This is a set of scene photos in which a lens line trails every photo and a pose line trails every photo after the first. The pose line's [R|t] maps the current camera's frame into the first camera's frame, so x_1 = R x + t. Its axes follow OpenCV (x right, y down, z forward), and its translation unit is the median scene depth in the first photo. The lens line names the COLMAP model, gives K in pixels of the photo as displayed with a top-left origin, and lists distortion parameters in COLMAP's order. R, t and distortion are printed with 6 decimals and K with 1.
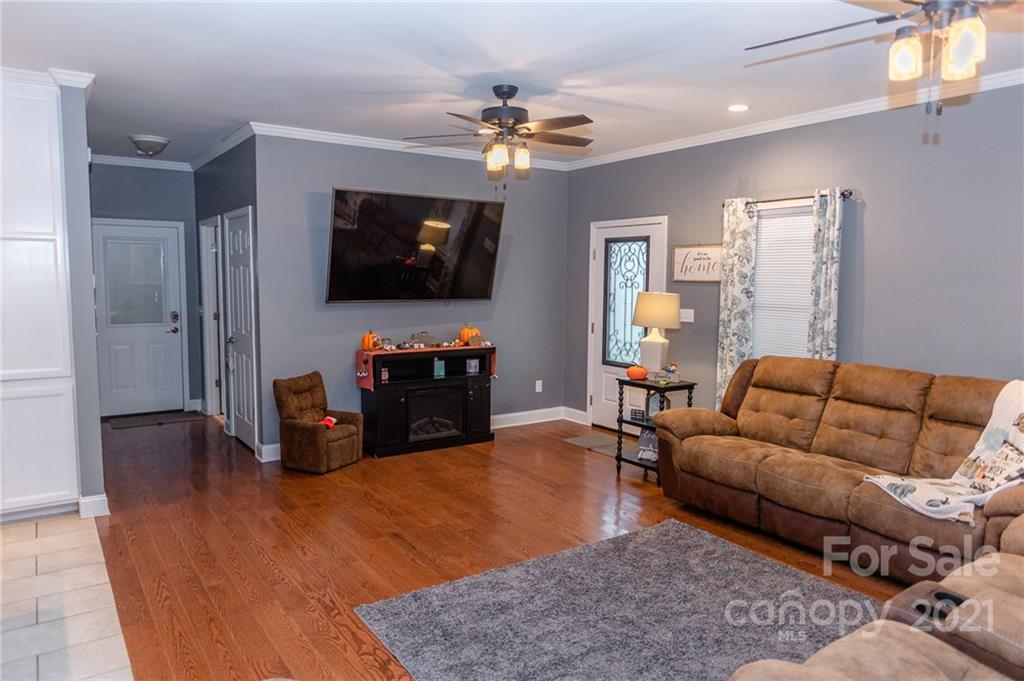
lens RADIAL K [[688.4, 0, 519.1], [0, 688.4, 338.7], [0, 0, 1]] dist [0.011032, -0.008795]
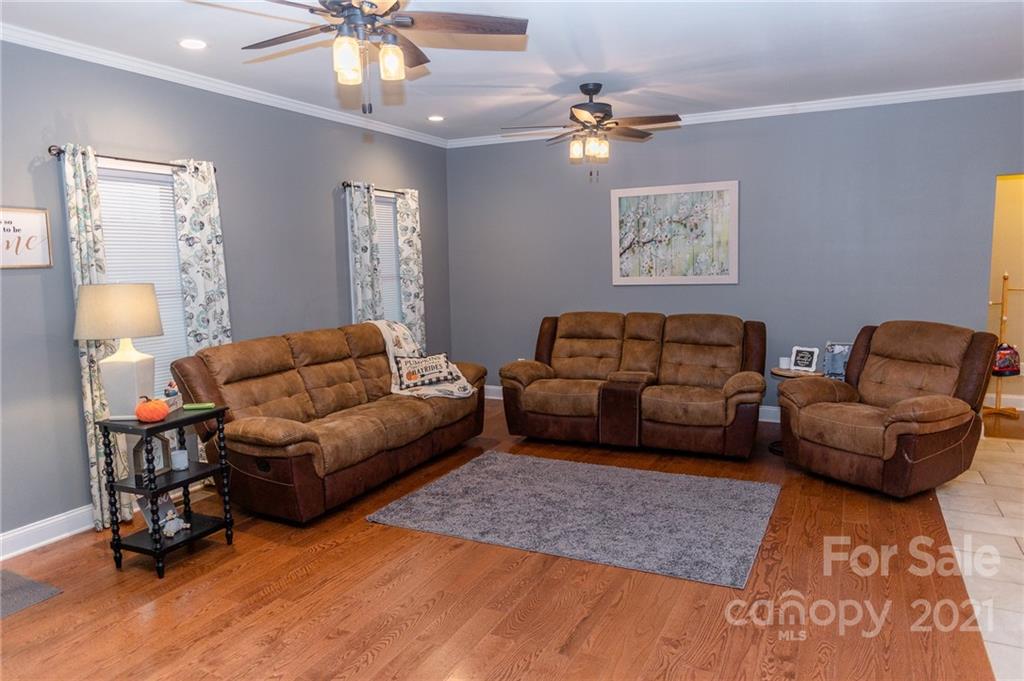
lens RADIAL K [[688.4, 0, 514.8], [0, 688.4, 336.0], [0, 0, 1]] dist [0.011032, -0.008795]
pose [[-0.484261, -0.102068, 0.868950, -0.513314], [0.095593, 0.981054, 0.168509, -0.088861], [-0.869686, 0.164668, -0.465329, 0.960855]]
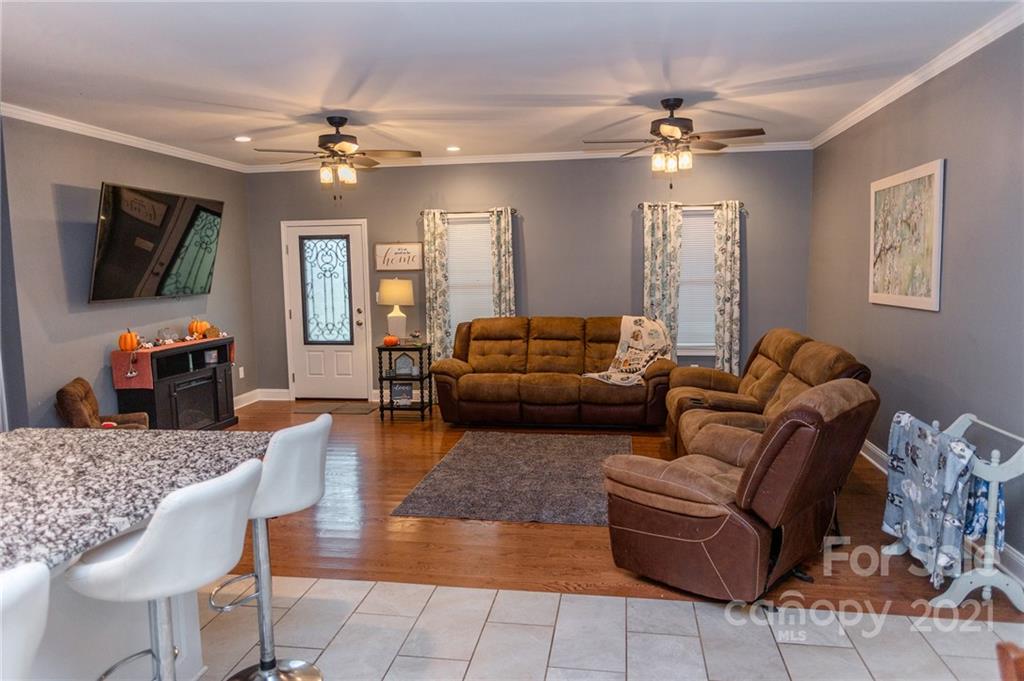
lens RADIAL K [[688.4, 0, 514.1], [0, 688.4, 340.6], [0, 0, 1]] dist [0.011032, -0.008795]
pose [[0.694756, -0.100139, 0.712240, -0.577390], [0.089220, 0.994611, 0.052810, 0.000725], [-0.713690, 0.026856, 0.699947, -0.079483]]
